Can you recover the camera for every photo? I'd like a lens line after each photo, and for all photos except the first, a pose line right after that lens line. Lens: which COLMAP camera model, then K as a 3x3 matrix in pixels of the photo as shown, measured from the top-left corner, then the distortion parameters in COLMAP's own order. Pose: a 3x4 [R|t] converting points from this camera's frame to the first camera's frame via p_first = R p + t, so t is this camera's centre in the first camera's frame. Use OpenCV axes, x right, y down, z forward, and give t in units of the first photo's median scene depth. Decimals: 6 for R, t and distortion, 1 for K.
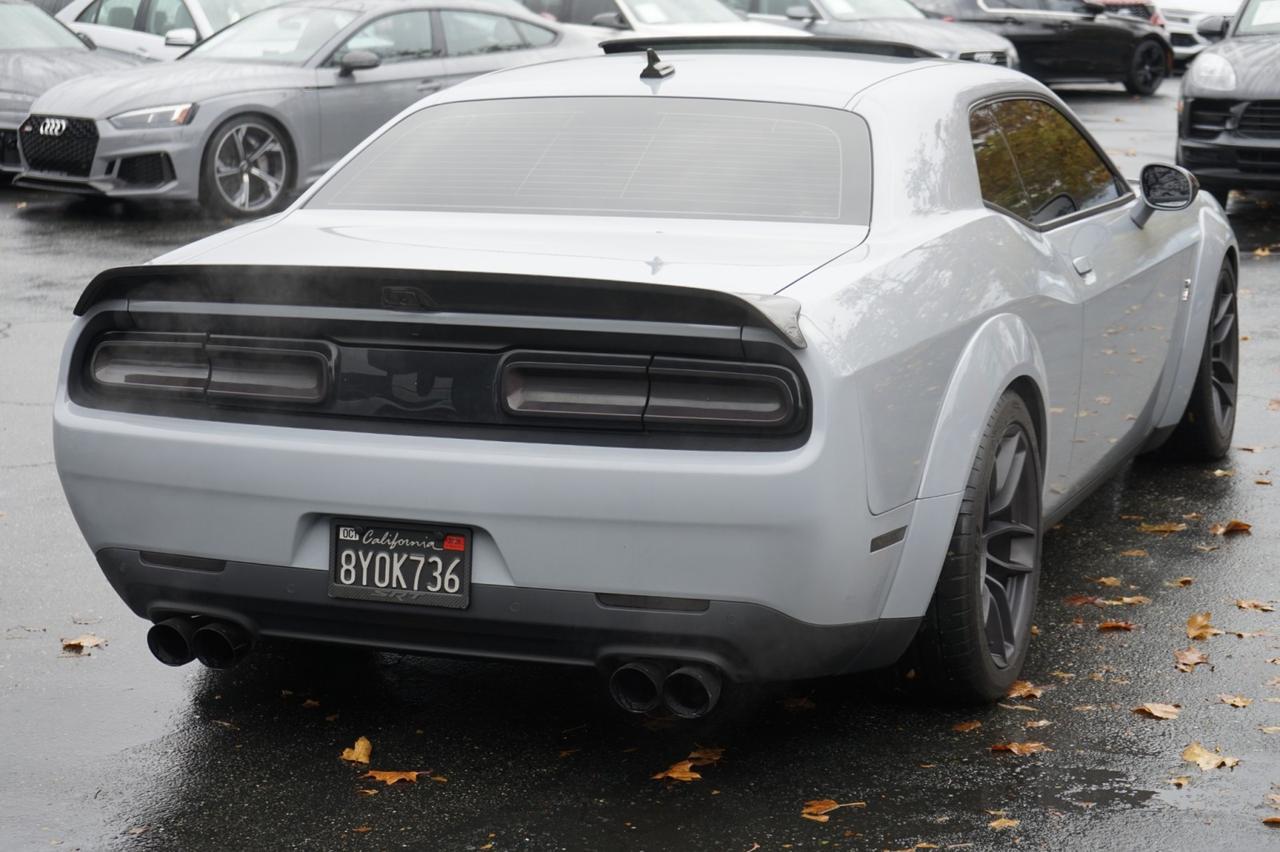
lens RADIAL K [[2617.0, 0, 640.0], [0, 2617.0, 426.0], [0, 0, 1]] dist [-0.057190, 0.421305]
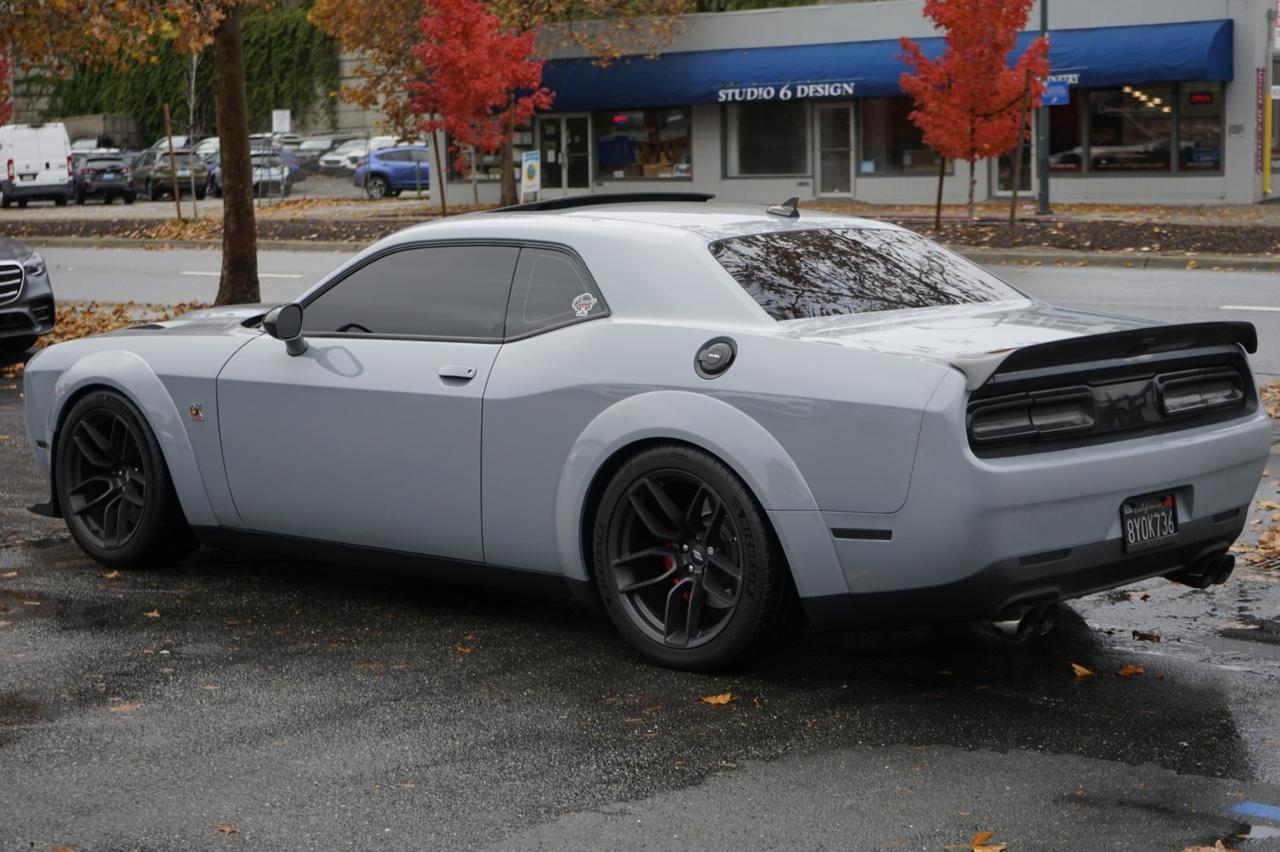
lens RADIAL K [[2337.6, 0, 640.0], [0, 2337.6, 426.0], [0, 0, 1]] dist [-0.063809, -0.200470]
pose [[0.369984, -0.100371, 0.923600, -1.431009], [0.166286, 0.985247, 0.040458, -0.105104], [-0.914036, 0.138613, 0.381216, 0.741244]]
